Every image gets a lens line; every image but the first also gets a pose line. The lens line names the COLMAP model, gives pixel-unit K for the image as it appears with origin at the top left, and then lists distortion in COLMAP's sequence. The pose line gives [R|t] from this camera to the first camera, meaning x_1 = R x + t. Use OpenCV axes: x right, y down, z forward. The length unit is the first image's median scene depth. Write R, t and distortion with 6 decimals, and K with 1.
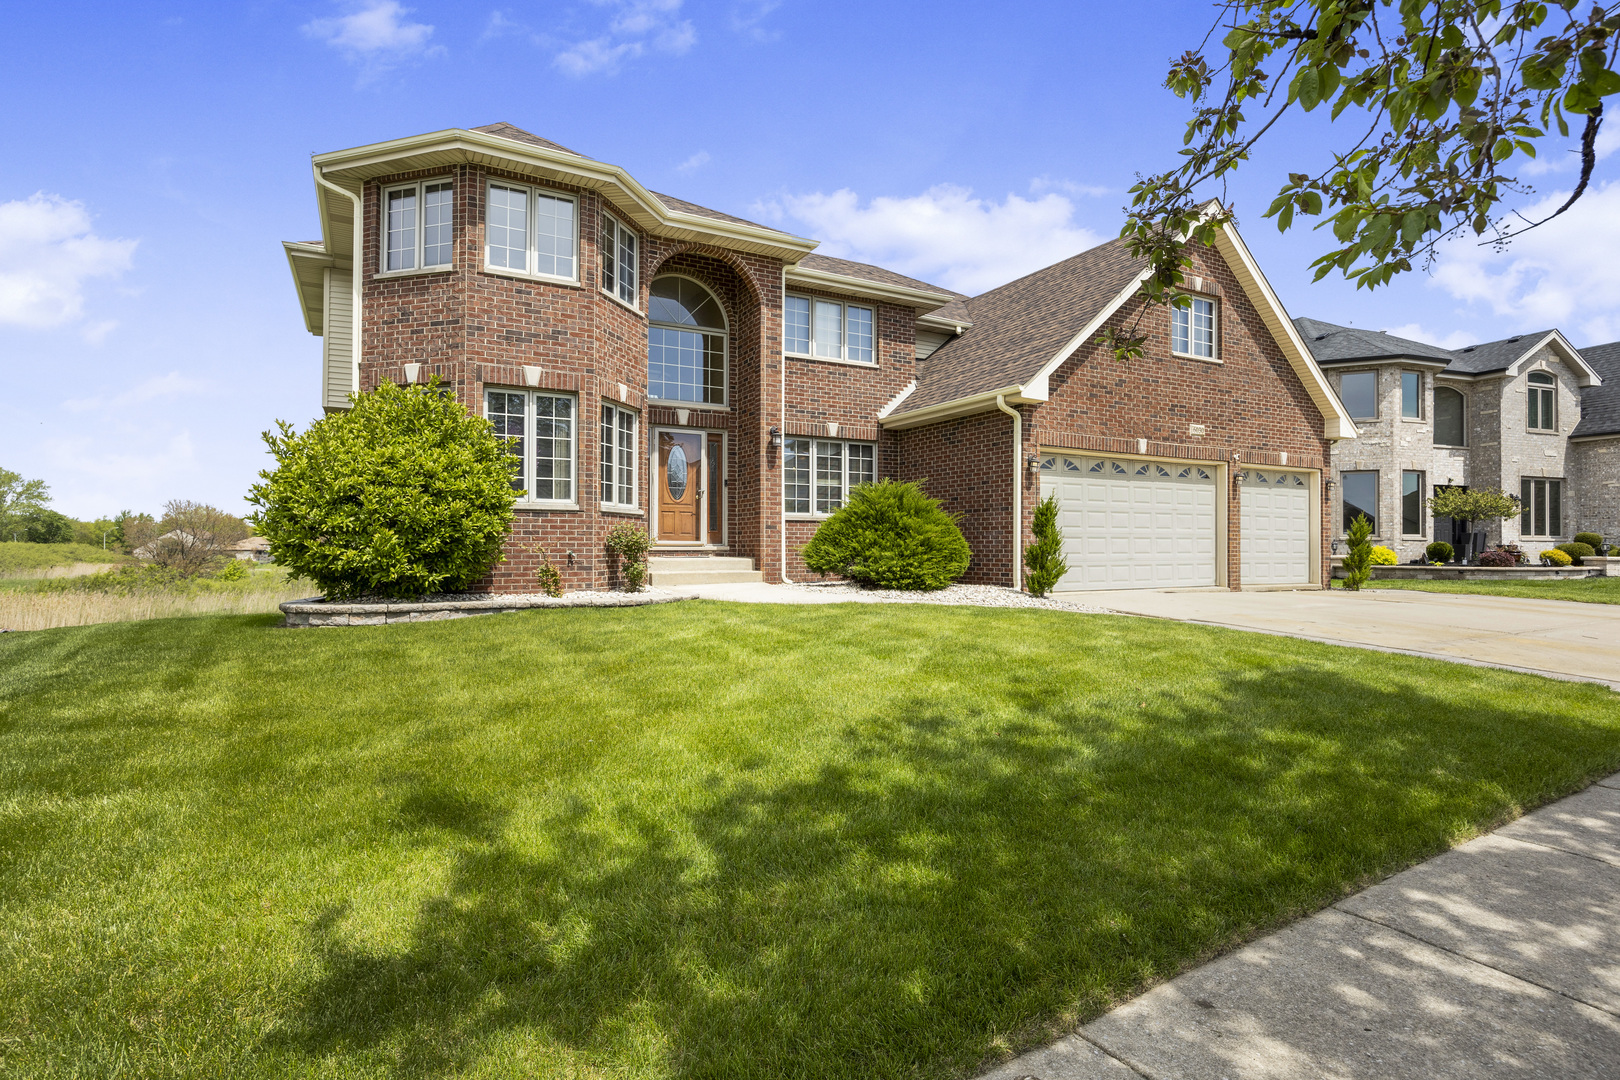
lens RADIAL K [[828.6, 0, 813.1], [0, 828.6, 544.7], [0, 0, 1]] dist [-0.005593, -0.000834]
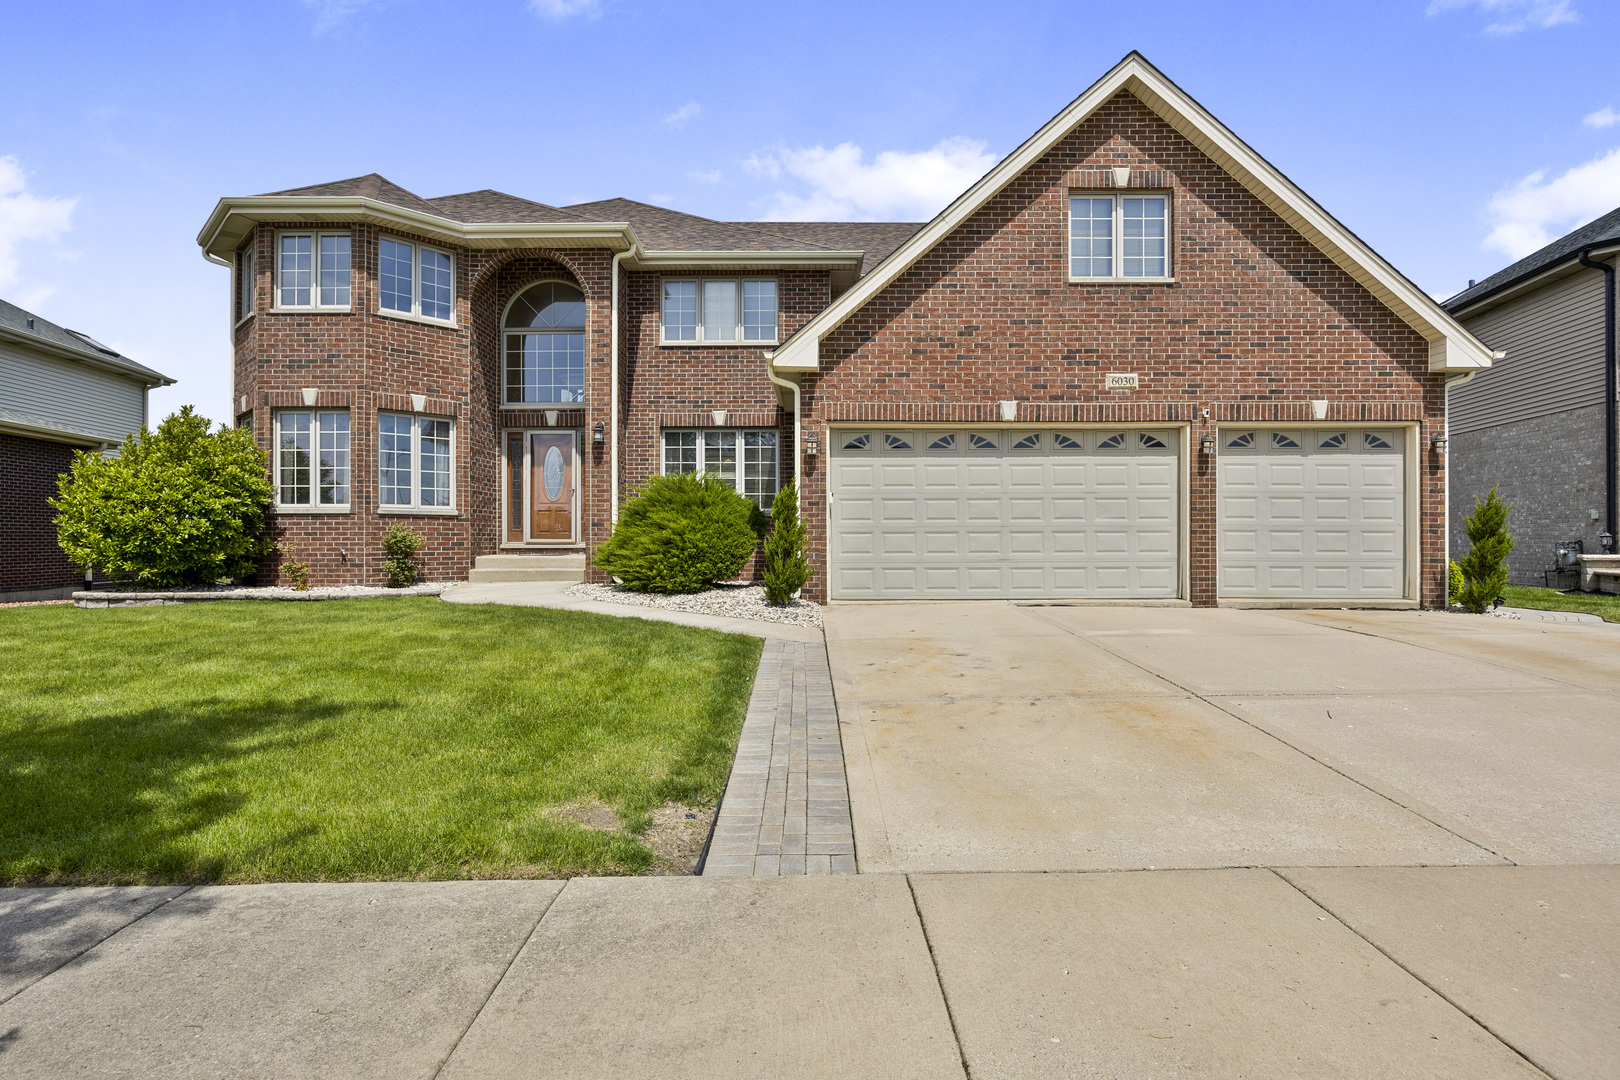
lens RADIAL K [[855.4, 0, 809.6], [0, 855.4, 541.6], [0, 0, 1]] dist [-0.012220, 0.000630]
pose [[0.870753, -0.003736, -0.491706, 0.618463], [0.004965, 0.999987, 0.001194, -0.001519], [0.491695, -0.003481, 0.870760, 0.231475]]
